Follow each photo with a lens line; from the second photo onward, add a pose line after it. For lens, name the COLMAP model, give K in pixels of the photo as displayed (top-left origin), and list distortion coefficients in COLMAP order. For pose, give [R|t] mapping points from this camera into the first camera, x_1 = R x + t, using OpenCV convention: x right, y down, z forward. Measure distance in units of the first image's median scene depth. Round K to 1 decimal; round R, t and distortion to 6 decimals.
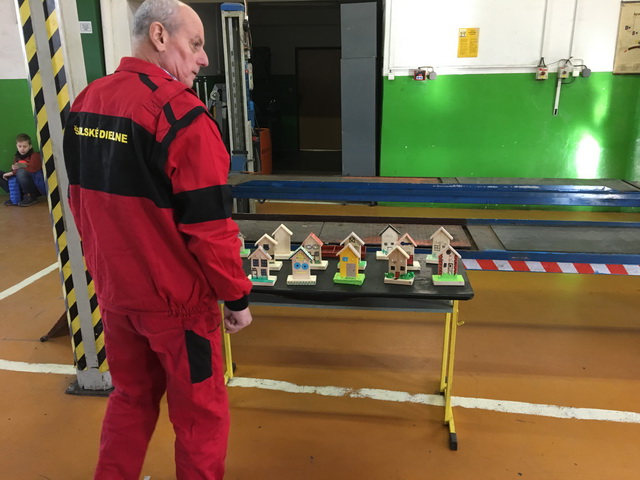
lens RADIAL K [[546.7, 0, 324.9], [0, 546.7, 239.9], [0, 0, 1]] dist [0.066314, -0.063185]
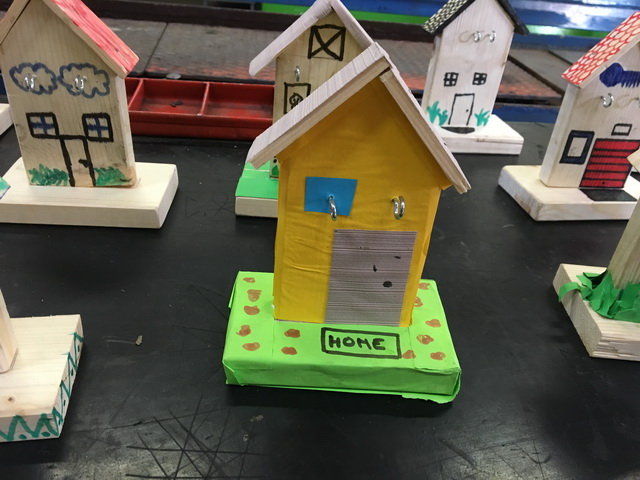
lens RADIAL K [[546.7, 0, 321.8], [0, 546.7, 239.9], [0, 0, 1]] dist [0.066314, -0.063185]
pose [[0.969808, -0.034562, 0.241407, 0.007525], [-0.031421, 0.963947, 0.264233, 0.013552], [-0.241836, -0.263840, 0.933758, 0.824119]]
